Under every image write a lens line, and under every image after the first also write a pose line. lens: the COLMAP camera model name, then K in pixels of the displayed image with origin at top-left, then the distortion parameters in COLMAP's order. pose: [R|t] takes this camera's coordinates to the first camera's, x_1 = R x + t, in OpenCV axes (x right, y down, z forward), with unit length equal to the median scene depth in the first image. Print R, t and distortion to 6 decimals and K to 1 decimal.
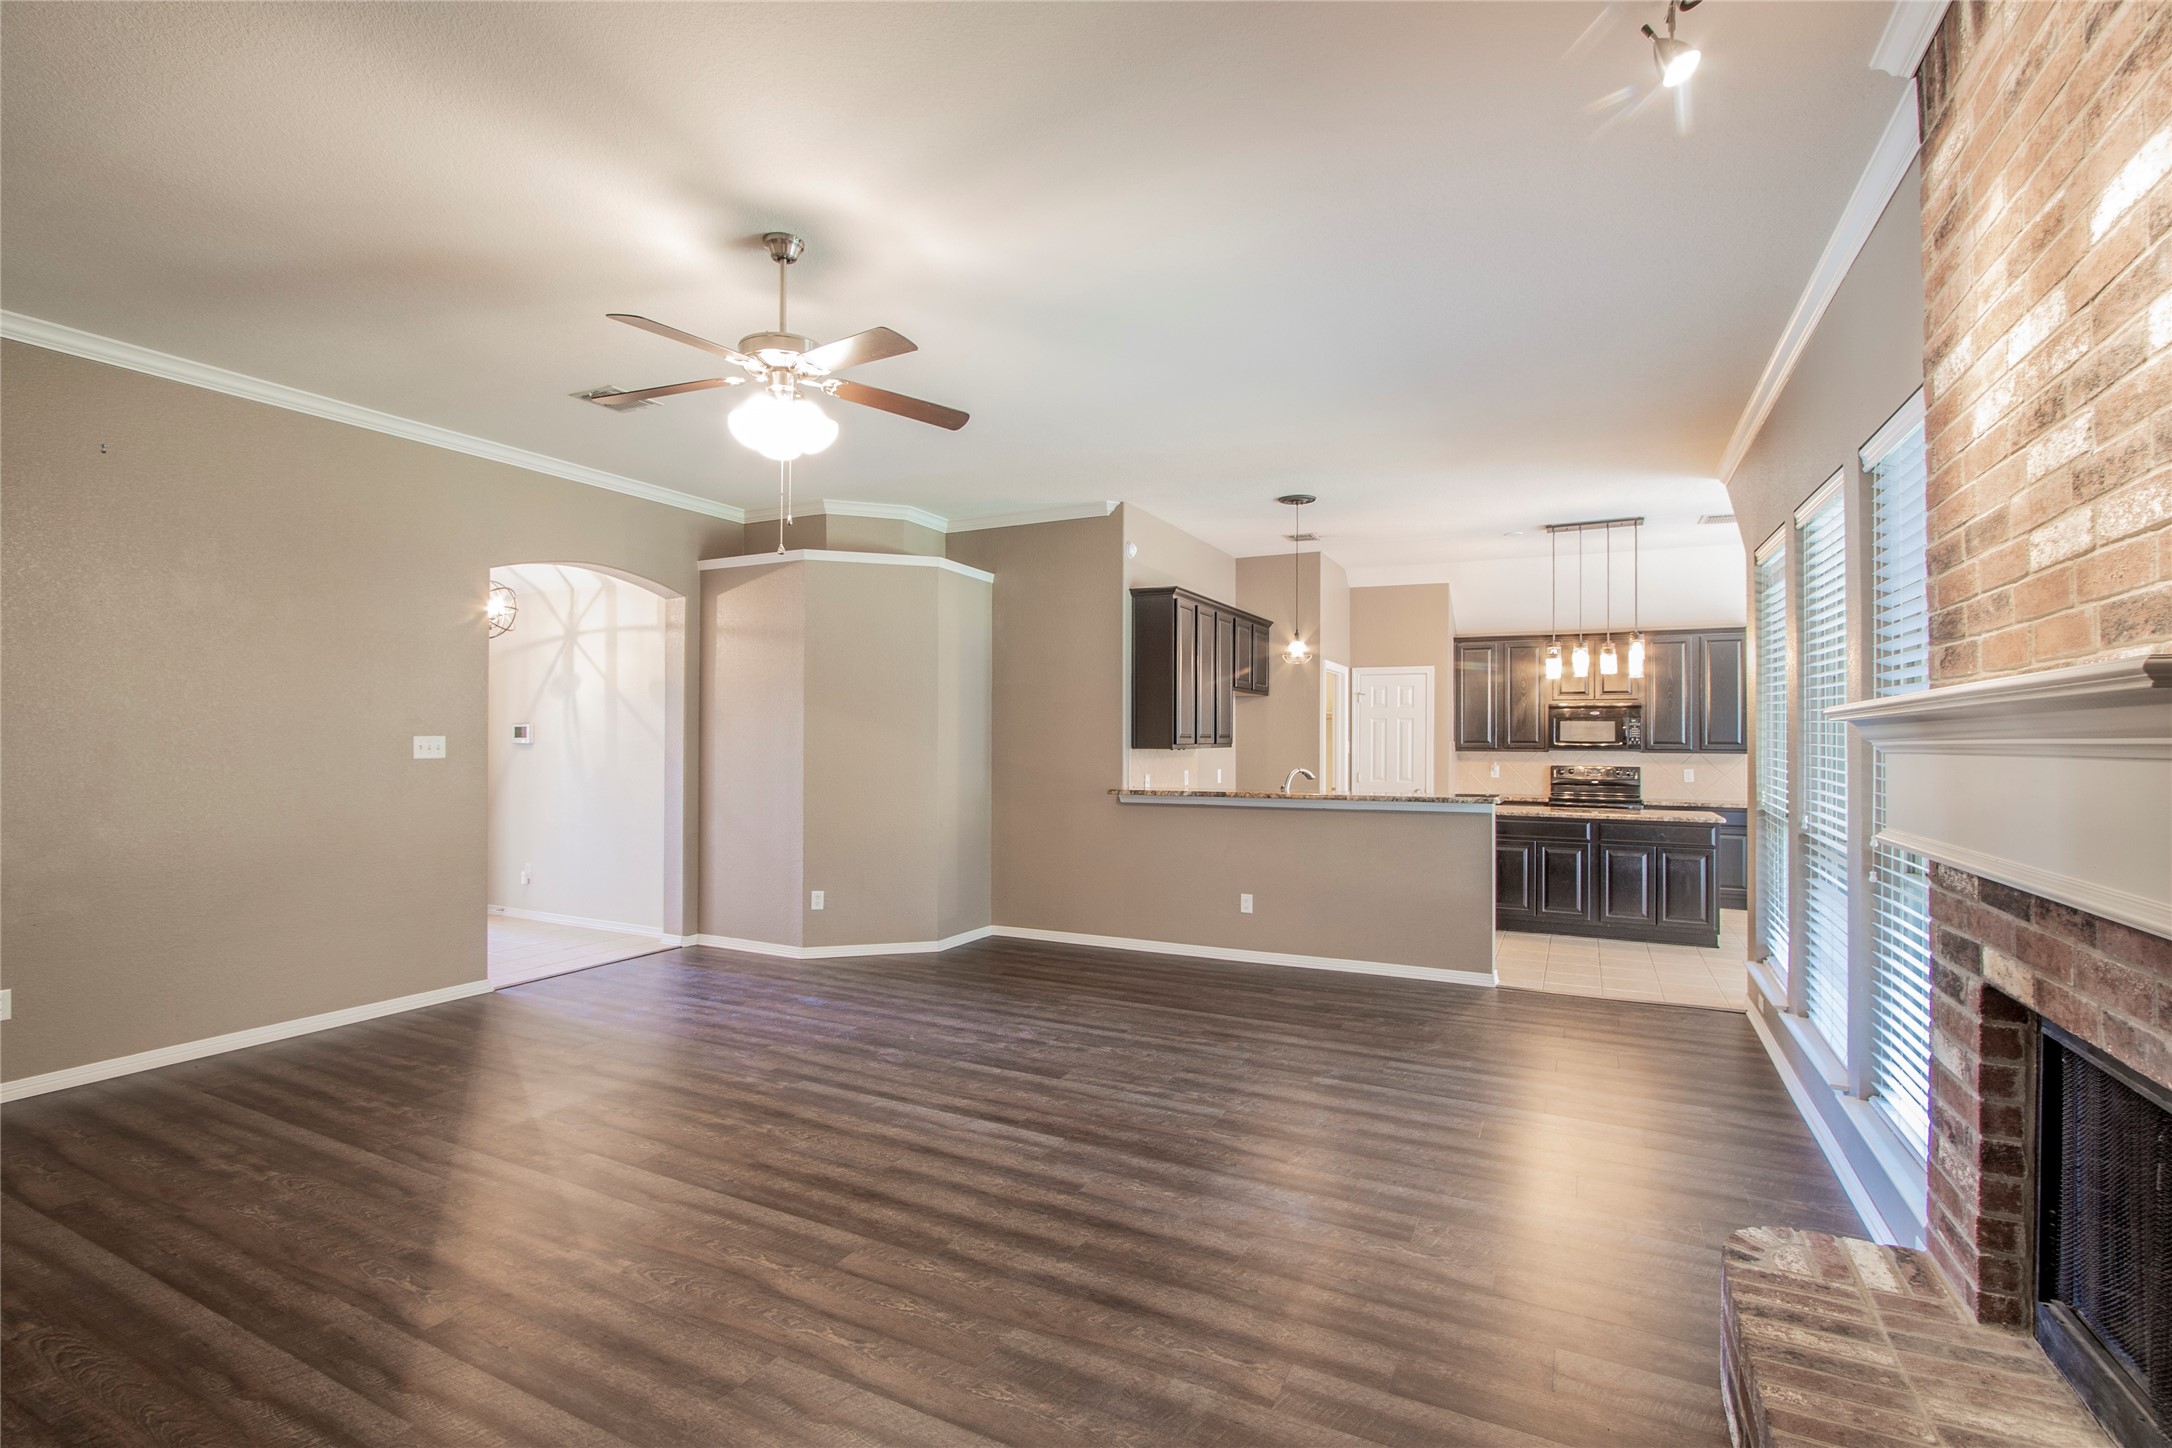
lens RADIAL K [[1010.2, 0, 1064.8], [0, 1010.2, 730.1], [0, 0, 1]] dist [-0.021136, 0.005166]
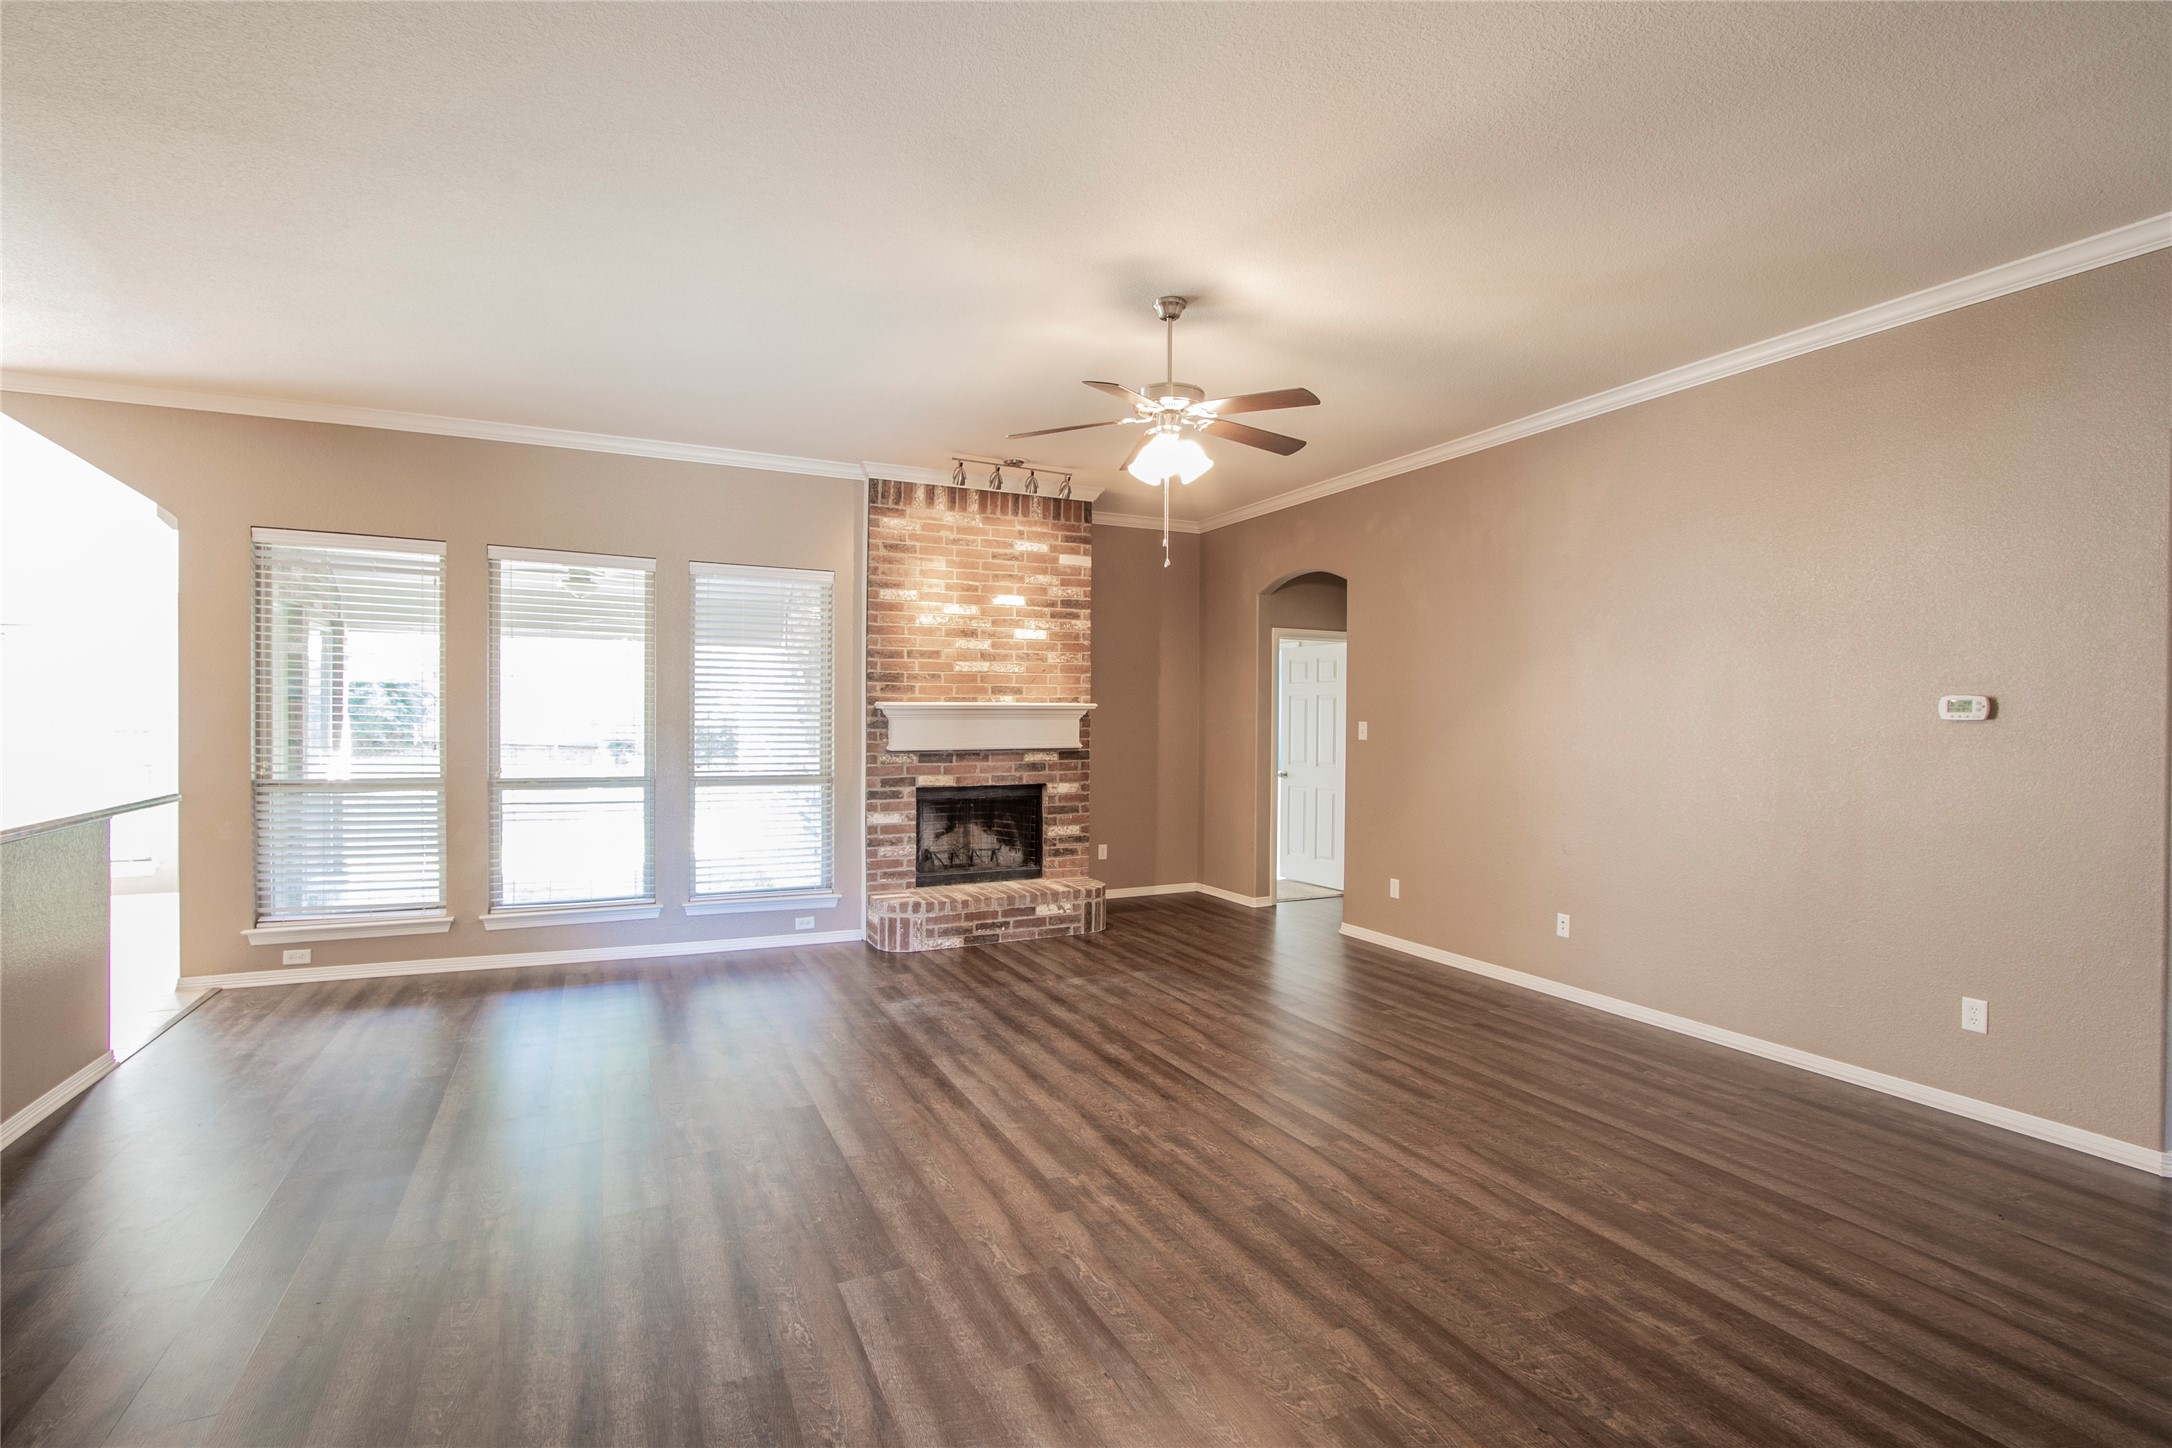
lens RADIAL K [[1010.2, 0, 1072.7], [0, 1010.2, 722.2], [0, 0, 1]] dist [-0.021136, 0.005166]
pose [[-0.798593, -0.014548, 0.601696, -0.755026], [-0.013267, 0.999890, 0.006566, 0.002803], [-0.601725, -0.002739, -0.798698, 1.666120]]
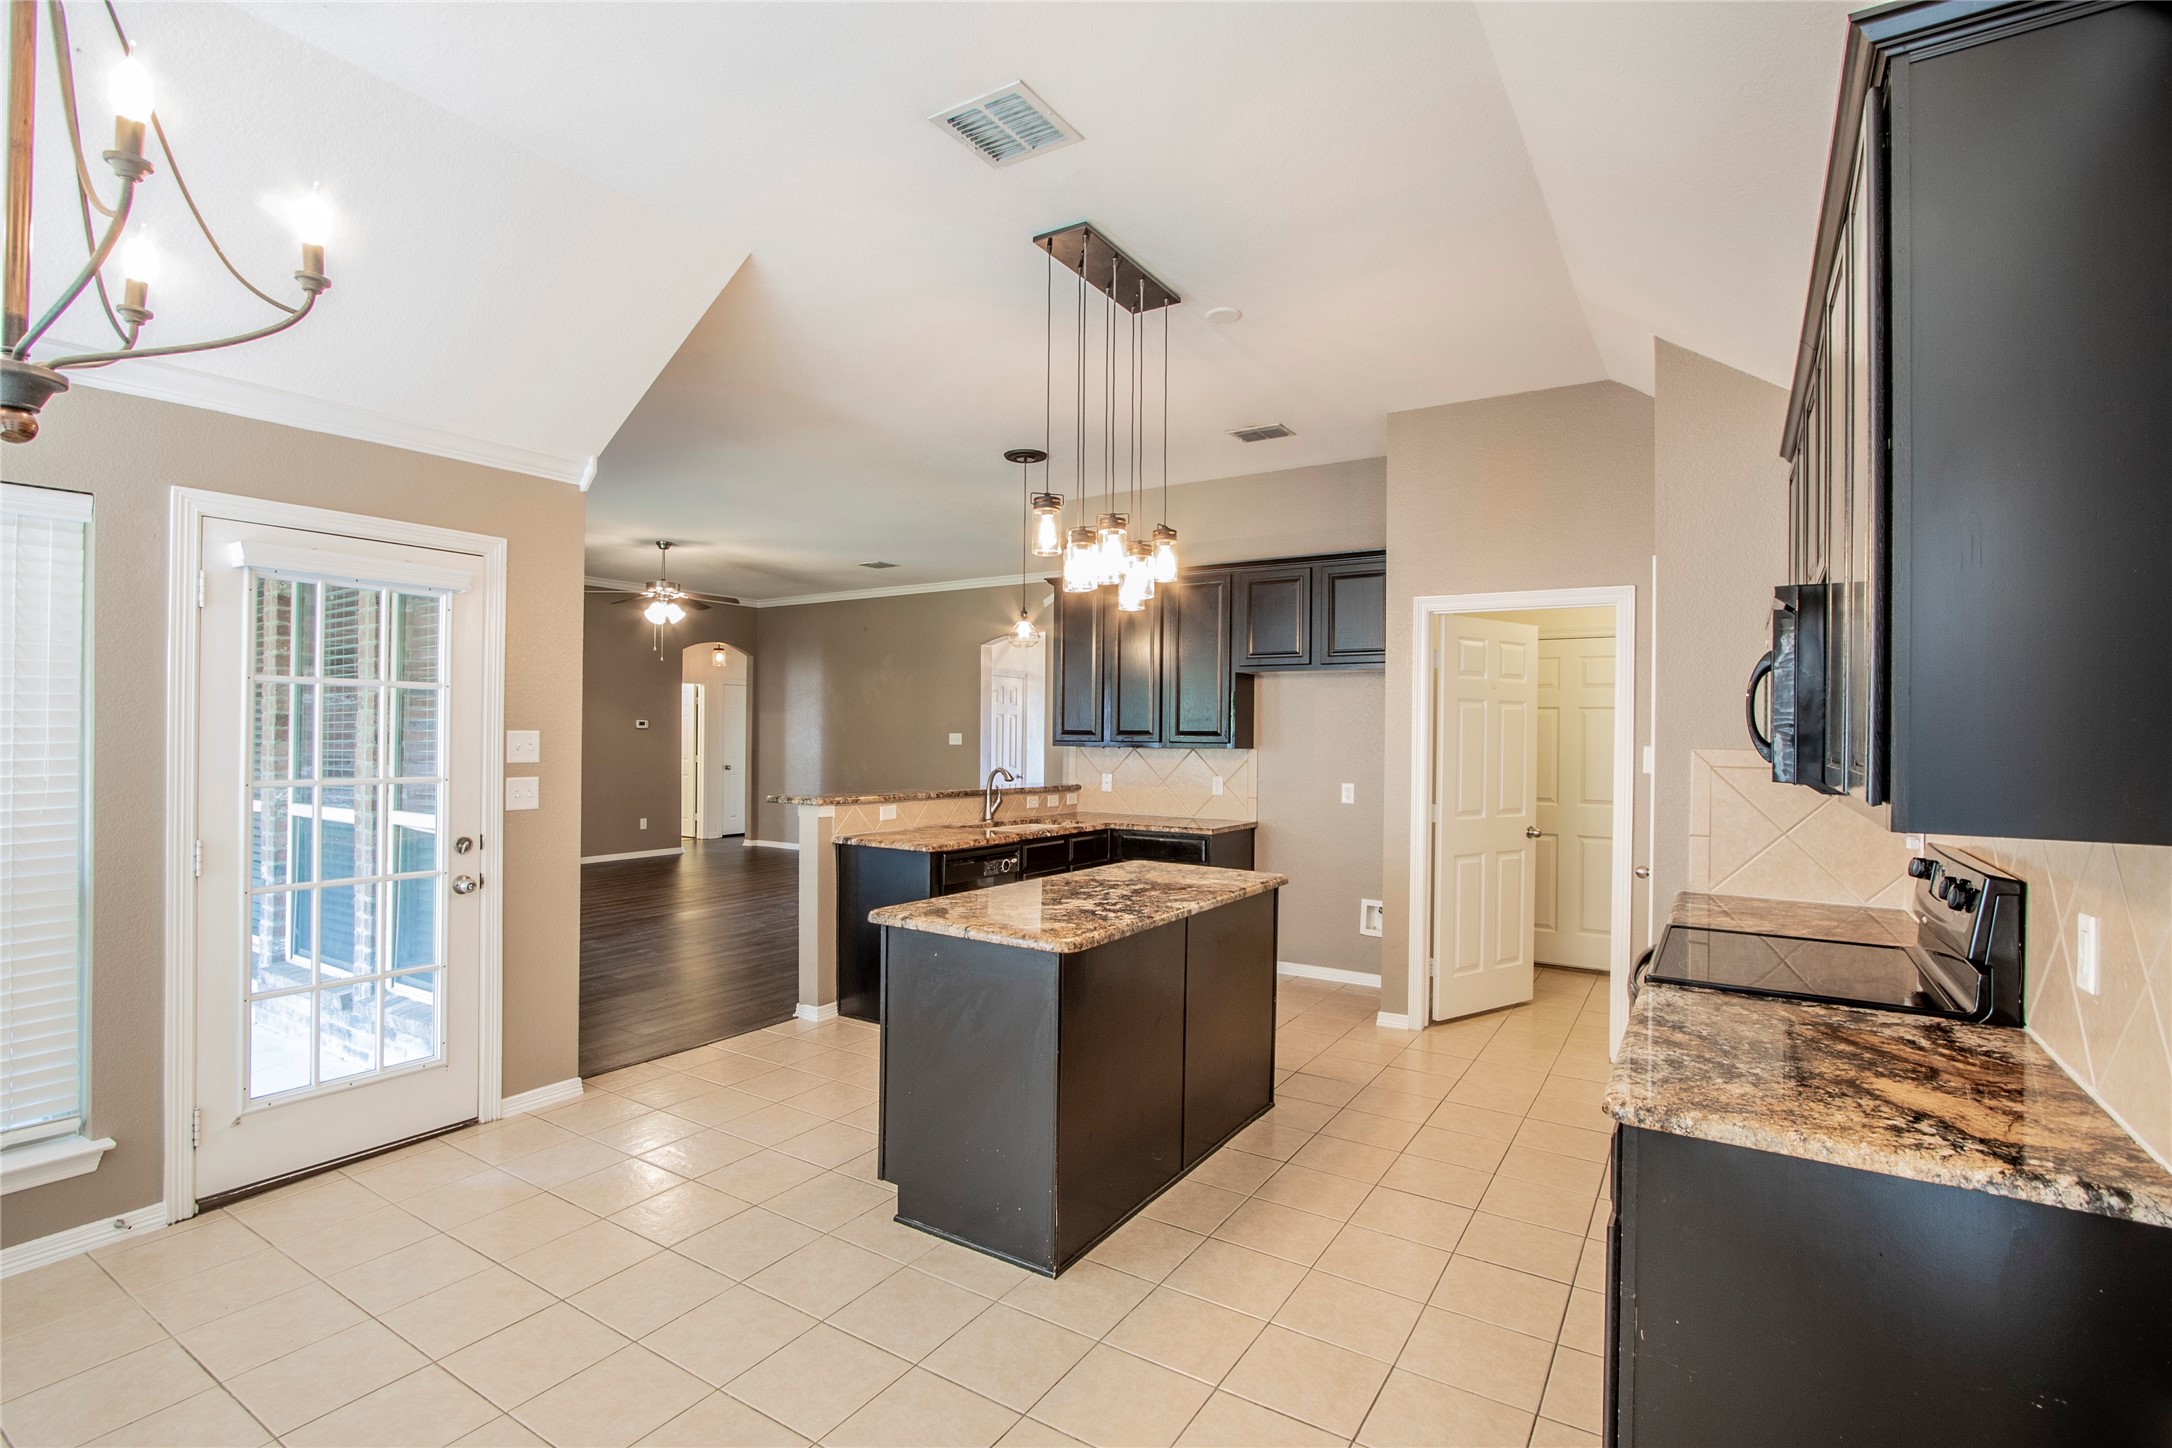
lens RADIAL K [[1010.2, 0, 1065.1], [0, 1010.2, 733.5], [0, 0, 1]] dist [-0.021136, 0.005166]
pose [[-0.097319, -0.006500, -0.995232, 1.851189], [-0.006224, 0.999963, -0.005922, 0.020529], [0.995234, 0.005618, -0.097356, 1.901121]]
